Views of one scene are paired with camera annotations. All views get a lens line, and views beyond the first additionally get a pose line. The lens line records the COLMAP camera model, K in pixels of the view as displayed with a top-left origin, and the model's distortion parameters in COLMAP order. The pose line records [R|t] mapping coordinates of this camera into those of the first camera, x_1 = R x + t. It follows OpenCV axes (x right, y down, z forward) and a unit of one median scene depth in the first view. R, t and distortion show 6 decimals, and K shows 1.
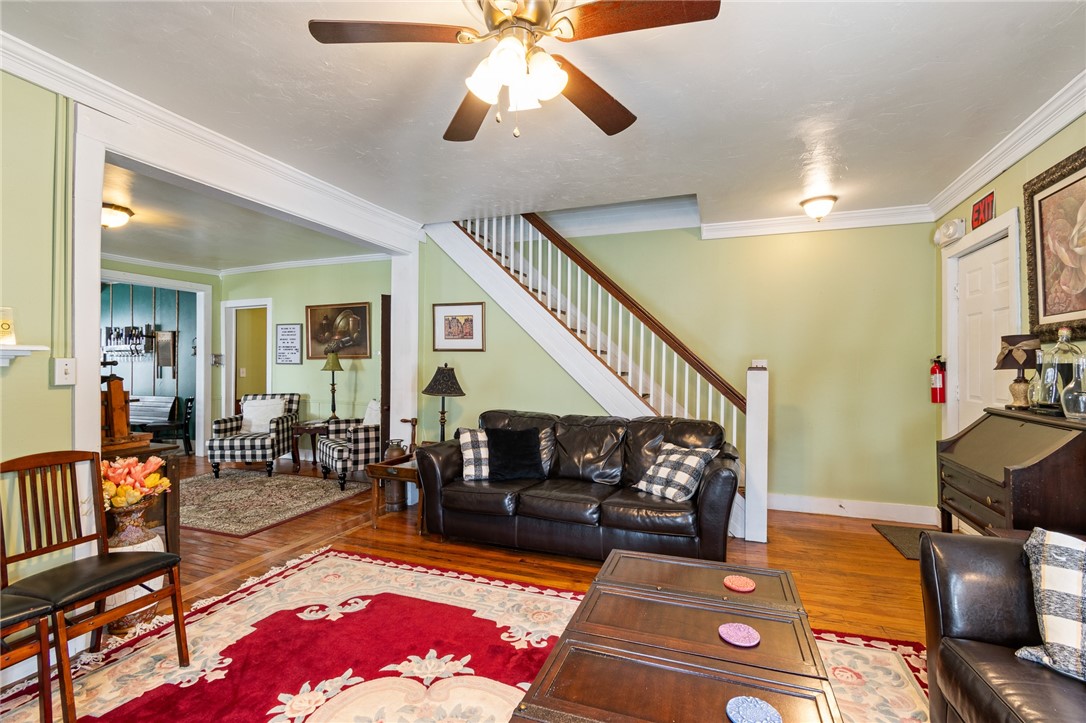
lens RADIAL K [[476.5, 0, 551.7], [0, 476.5, 360.1], [0, 0, 1]] dist [0.001832, -0.000331]
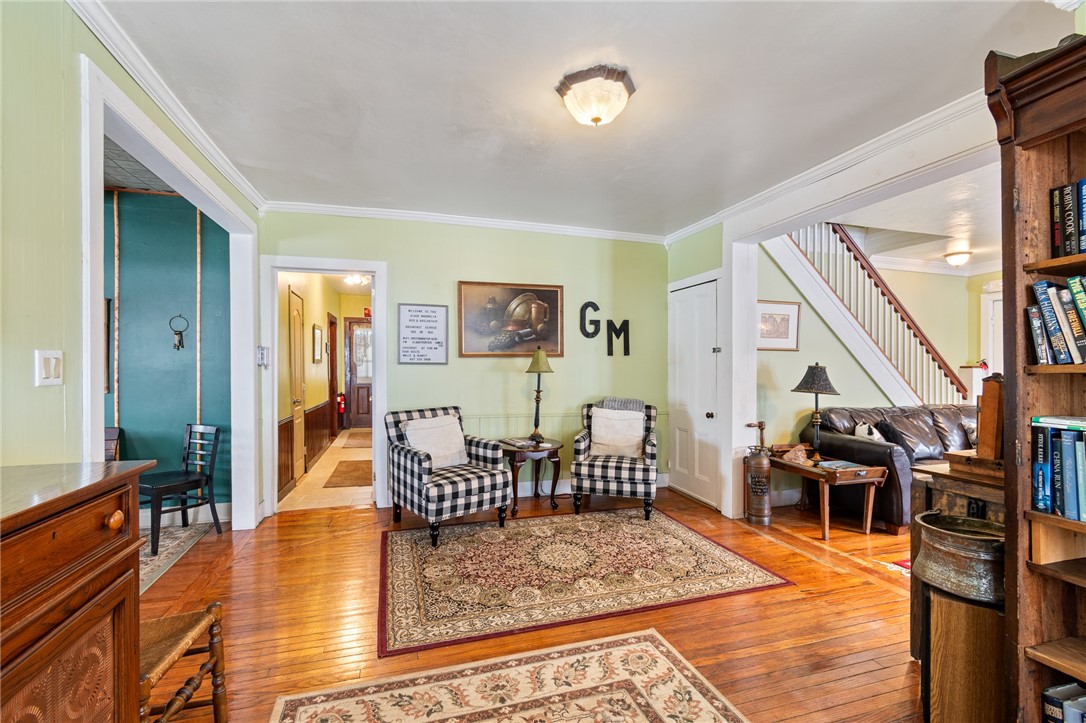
lens RADIAL K [[476.5, 0, 538.7], [0, 476.5, 373.5], [0, 0, 1]] dist [0.001832, -0.000331]
pose [[0.795814, -0.003313, 0.605532, -1.216367], [-0.002733, 0.999955, 0.009062, 0.022260], [-0.605535, -0.008866, 0.795769, 0.536661]]
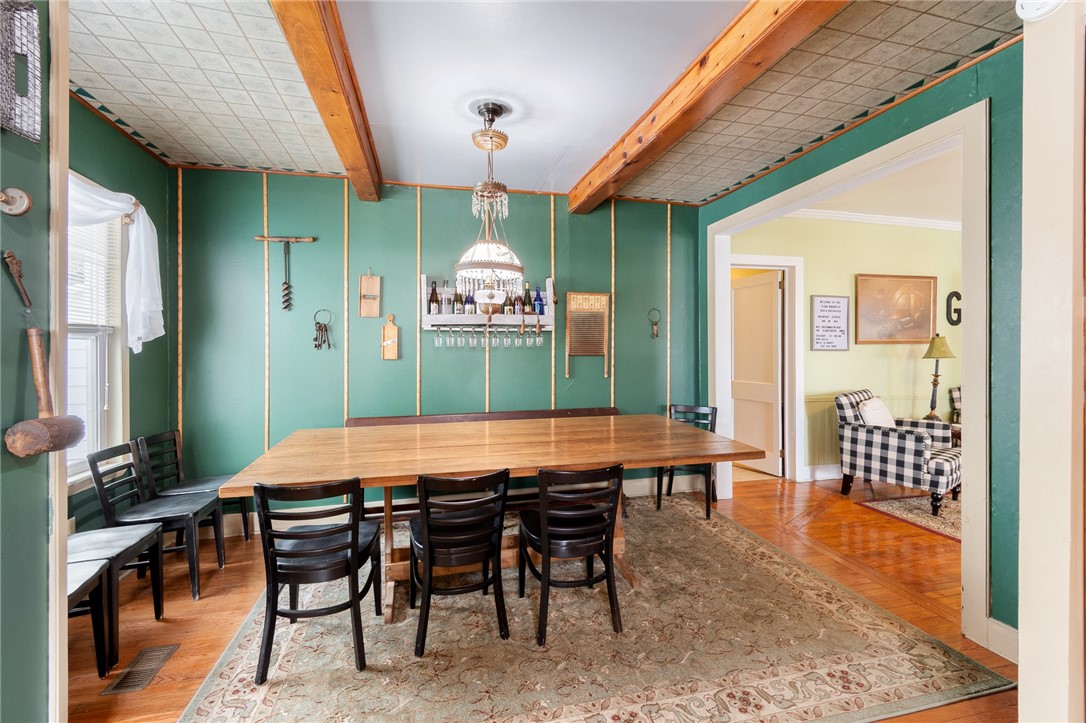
lens RADIAL K [[476.5, 0, 546.2], [0, 476.5, 358.7], [0, 0, 1]] dist [0.001832, -0.000331]
pose [[0.822835, -0.003300, 0.568271, -1.944610], [0.000757, 0.999989, 0.004711, 0.024529], [-0.568280, -0.003446, 0.822828, 0.948218]]
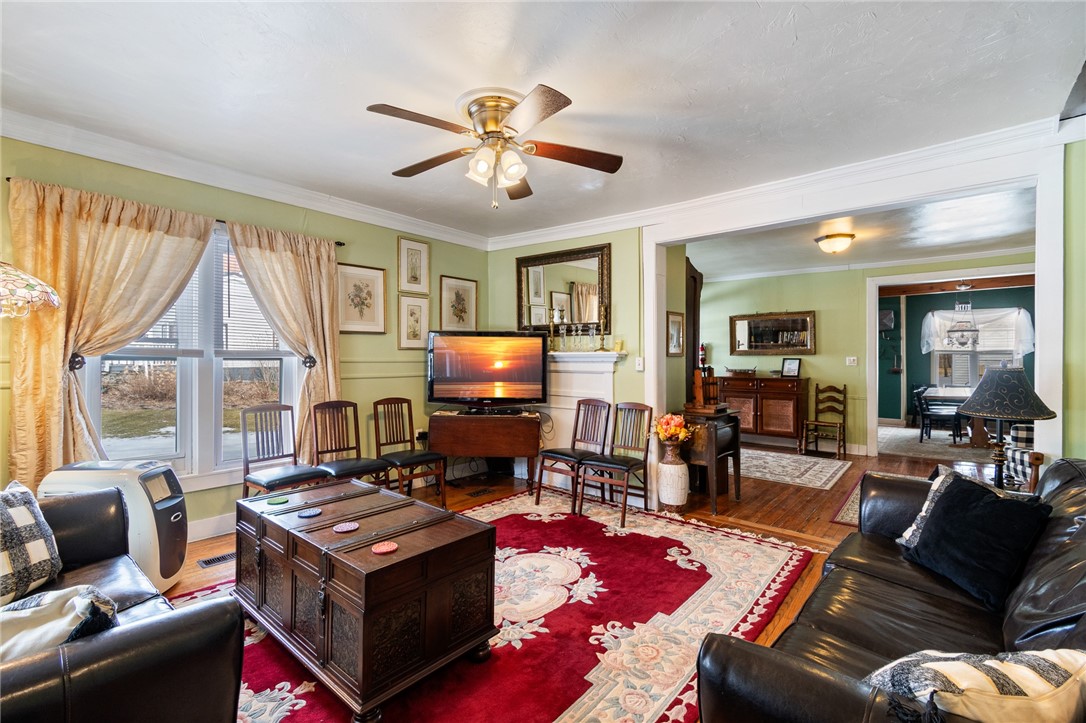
lens RADIAL K [[476.5, 0, 548.9], [0, 476.5, 361.1], [0, 0, 1]] dist [0.001832, -0.000331]
pose [[-0.332795, 0.004971, -0.942986, 0.514554], [0.004146, 0.999984, 0.003809, 0.001195], [0.942990, -0.002643, -0.332811, 0.671255]]
